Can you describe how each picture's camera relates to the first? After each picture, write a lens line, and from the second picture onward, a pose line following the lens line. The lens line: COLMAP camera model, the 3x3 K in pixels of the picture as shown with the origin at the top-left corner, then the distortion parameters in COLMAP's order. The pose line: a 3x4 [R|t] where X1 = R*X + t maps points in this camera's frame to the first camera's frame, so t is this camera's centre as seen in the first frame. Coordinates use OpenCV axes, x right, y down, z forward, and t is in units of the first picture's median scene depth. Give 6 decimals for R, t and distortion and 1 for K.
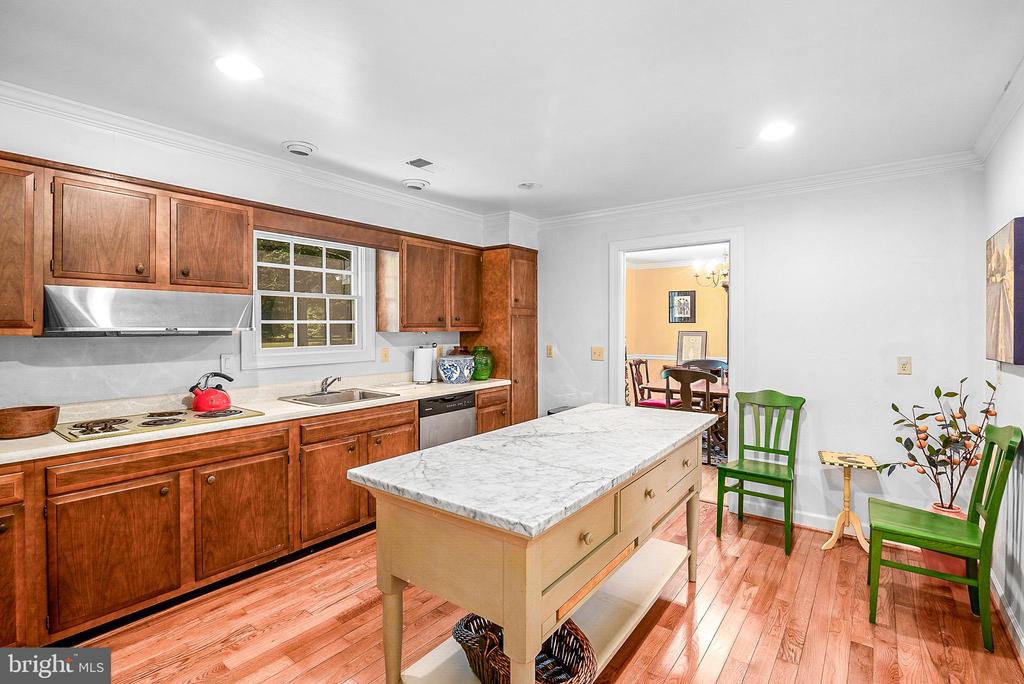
lens RADIAL K [[475.9, 0, 514.6], [0, 475.9, 324.4], [0, 0, 1]] dist [-0.019657, 0.000101]
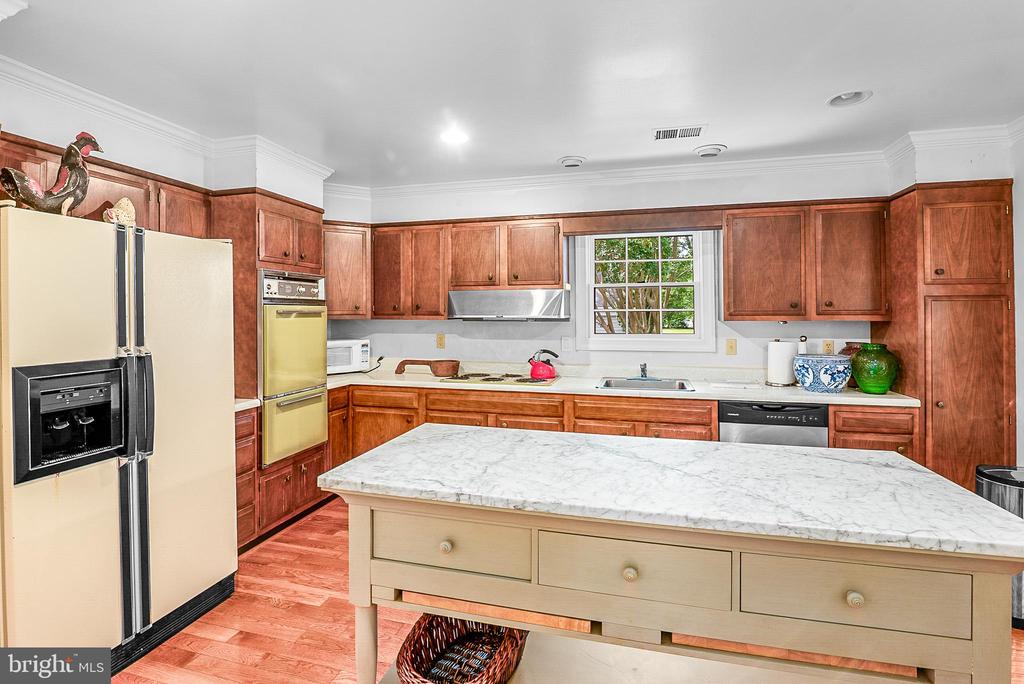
lens RADIAL K [[482.6, 0, 511.2], [0, 482.6, 308.3], [0, 0, 1]] dist [-0.018442, -0.000124]
pose [[0.373336, -0.011539, -0.927624, 0.503905], [0.004754, 0.999933, -0.010525, 0.000058], [0.927684, -0.000481, 0.373366, 0.361989]]
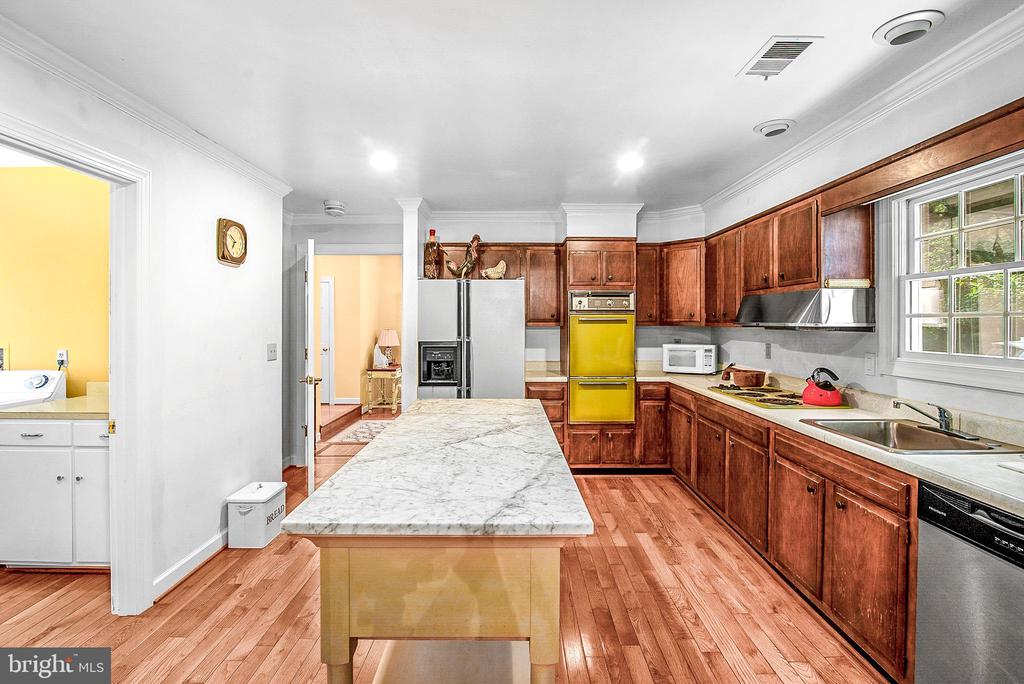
lens RADIAL K [[475.9, 0, 514.6], [0, 475.9, 324.4], [0, 0, 1]] dist [-0.019657, 0.000101]
pose [[-0.794177, 0.001352, -0.607685, 0.431161], [0.000505, 0.999999, 0.001565, 0.006393], [0.607687, 0.000936, -0.794176, 1.224871]]
